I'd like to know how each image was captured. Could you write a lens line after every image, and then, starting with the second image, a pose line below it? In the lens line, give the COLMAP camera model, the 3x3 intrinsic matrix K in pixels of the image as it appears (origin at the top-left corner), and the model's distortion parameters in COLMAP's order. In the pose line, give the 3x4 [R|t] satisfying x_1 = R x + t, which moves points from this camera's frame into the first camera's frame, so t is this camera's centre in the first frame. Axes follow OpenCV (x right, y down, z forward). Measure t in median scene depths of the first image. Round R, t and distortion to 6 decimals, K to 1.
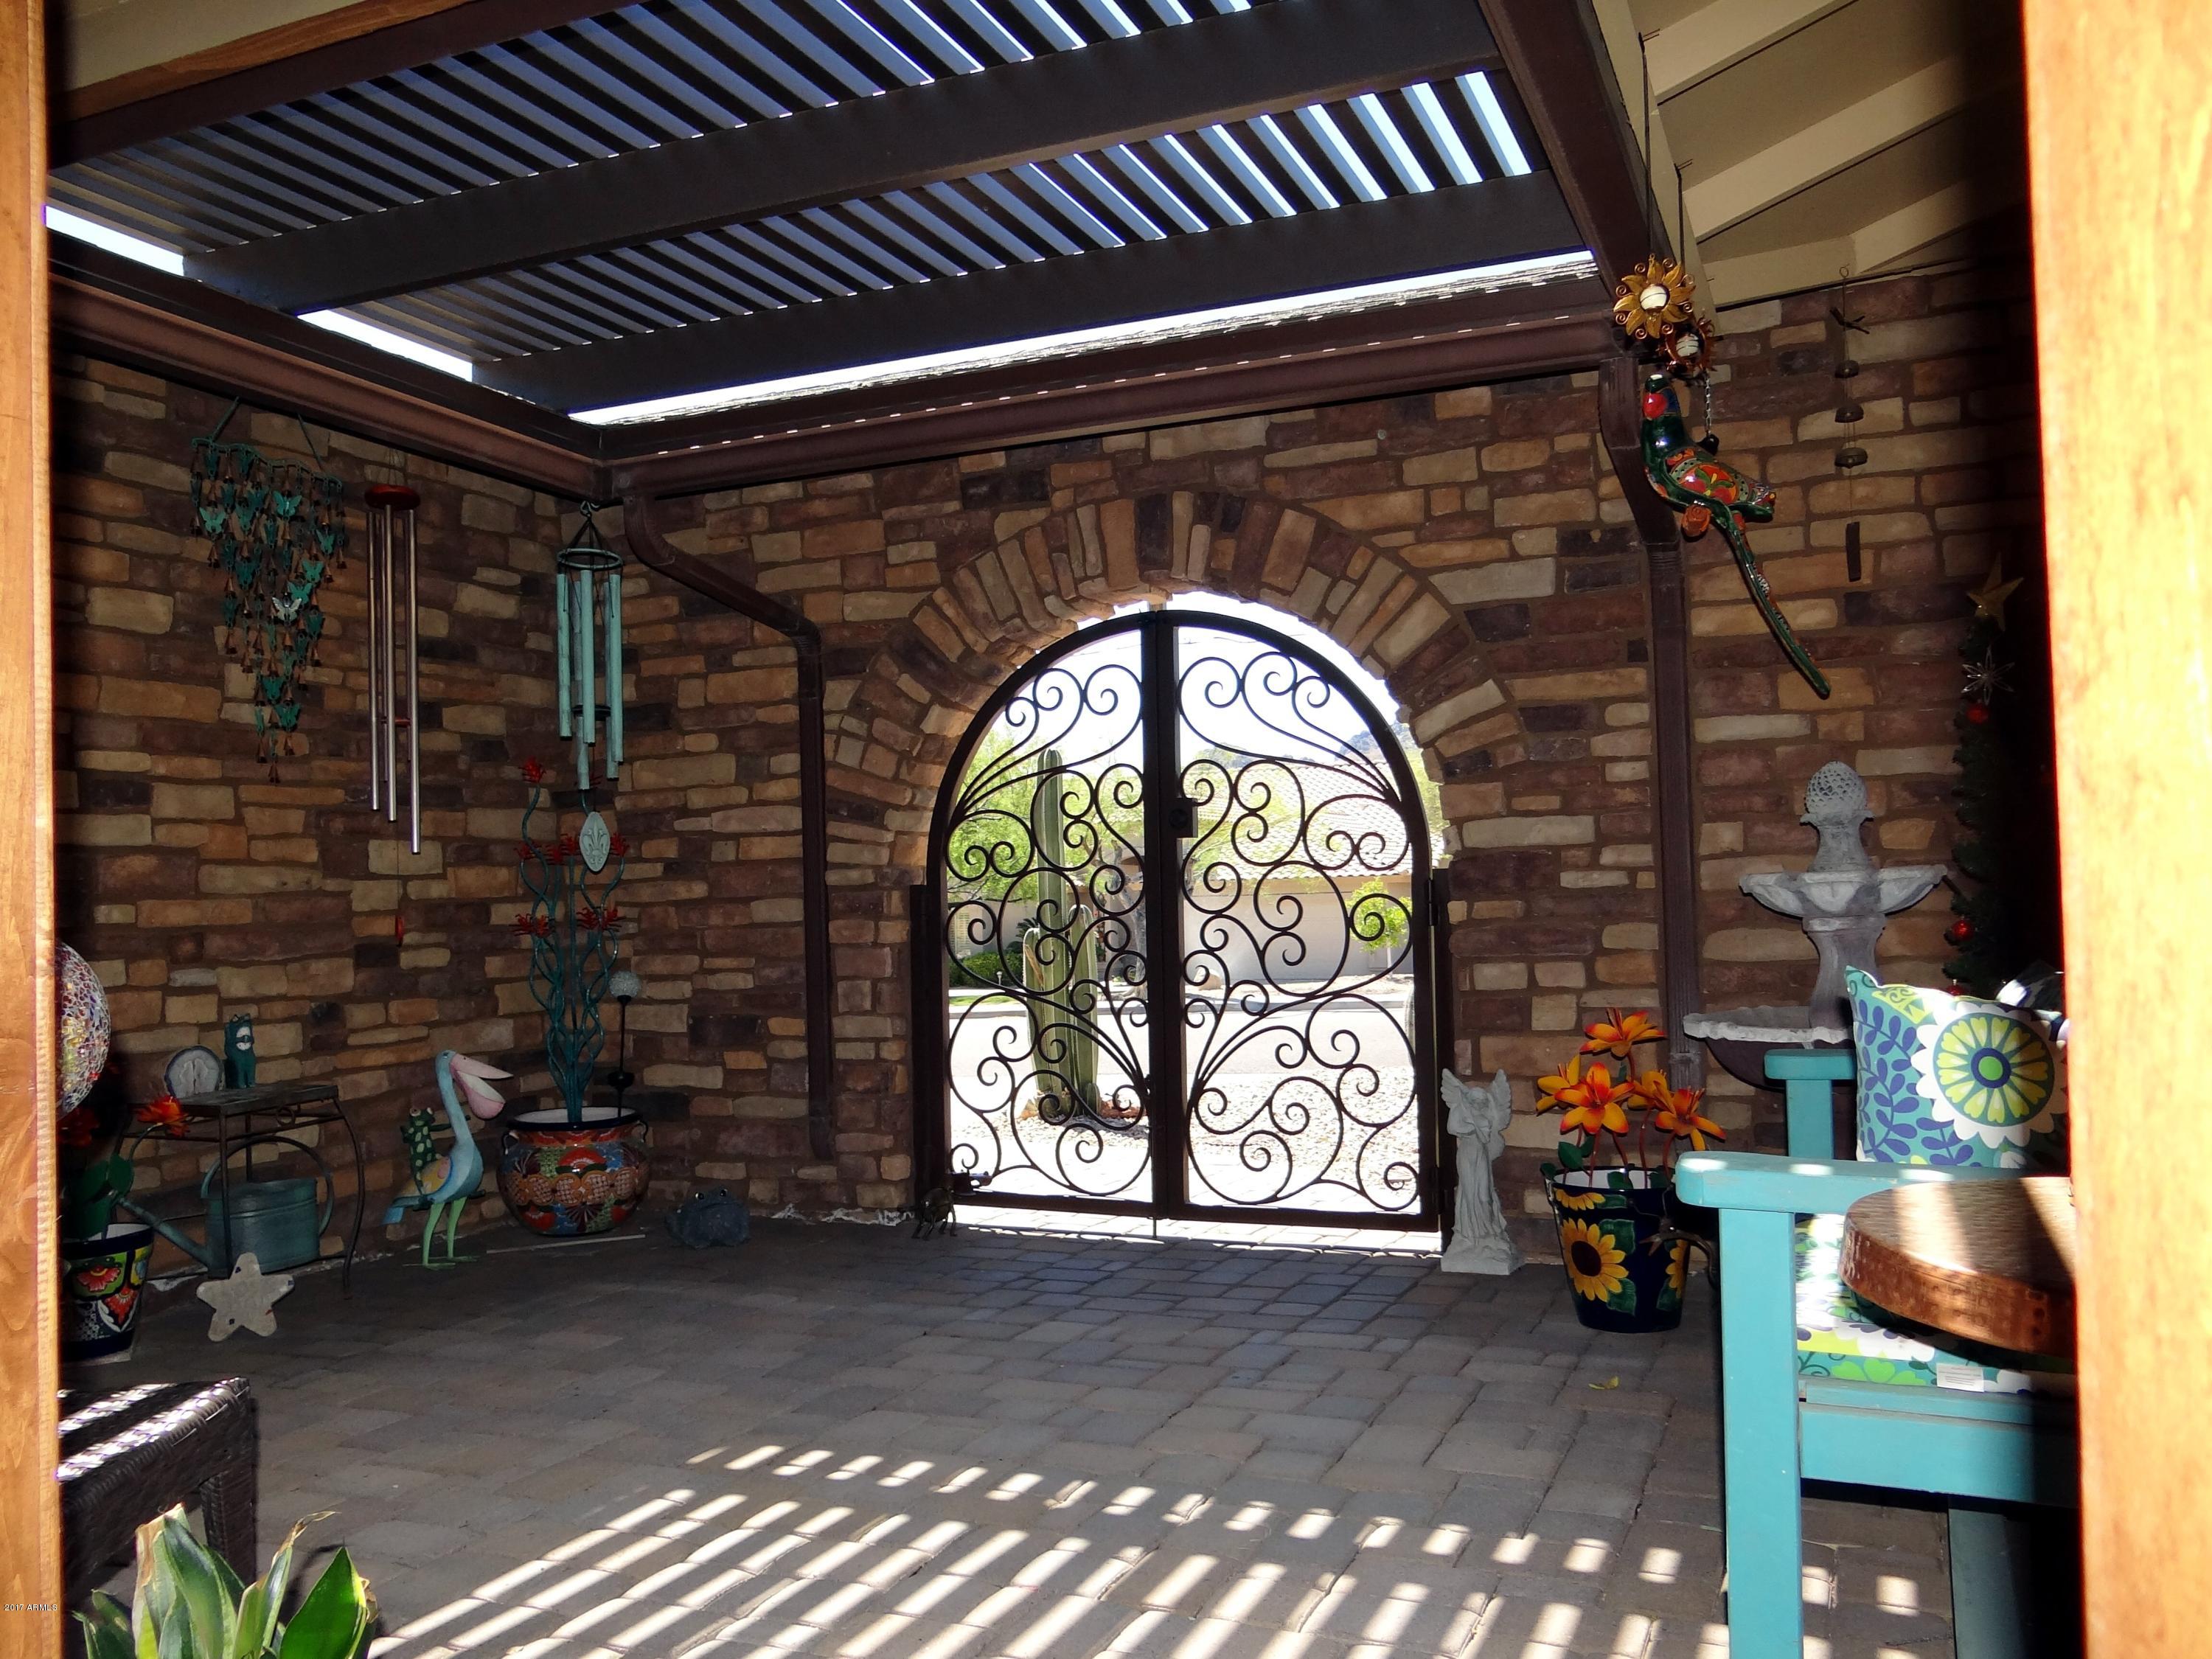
lens RADIAL K [[1749.9, 0, 1106.4], [0, 1749.9, 826.3], [0, 0, 1]] dist [-0.000391, -0.001192]
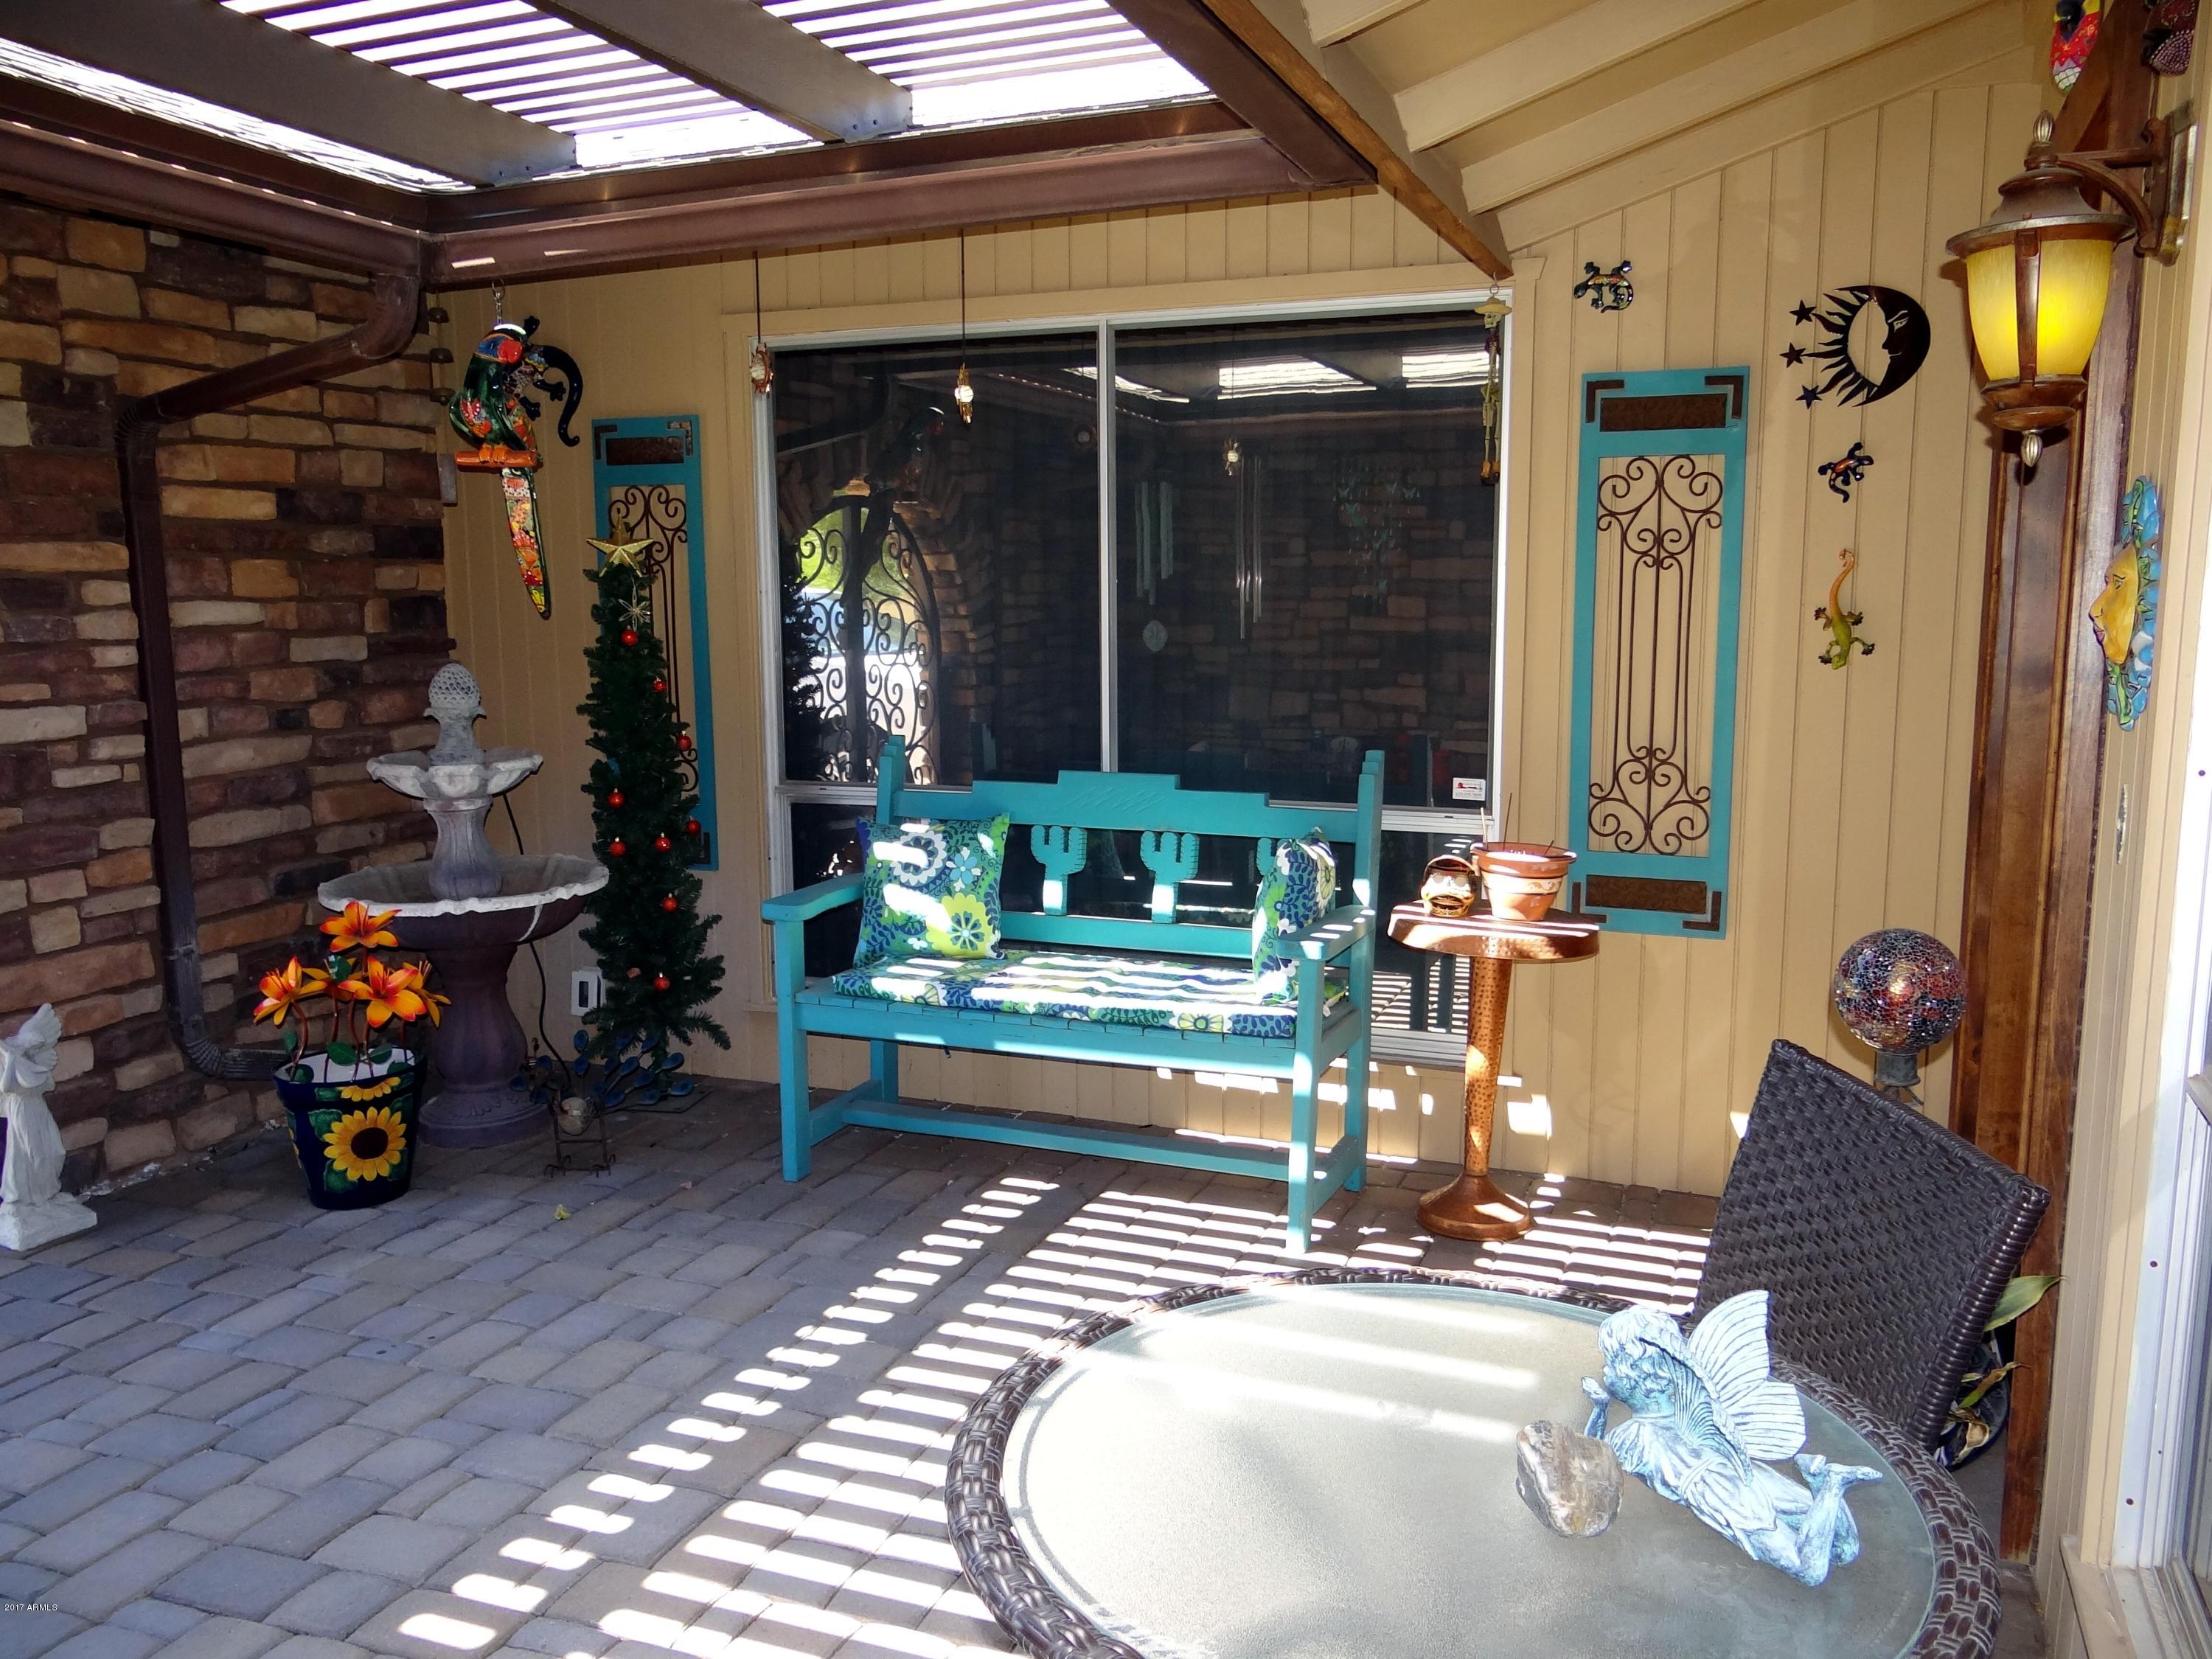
lens RADIAL K [[1749.9, 0, 1102.6], [0, 1749.9, 837.6], [0, 0, 1]] dist [-0.000391, -0.001192]
pose [[-0.025263, -0.115543, 0.992981, -0.635255], [-0.025992, 0.993038, 0.114889, -0.055520], [-0.999343, -0.022907, -0.028090, 0.501346]]
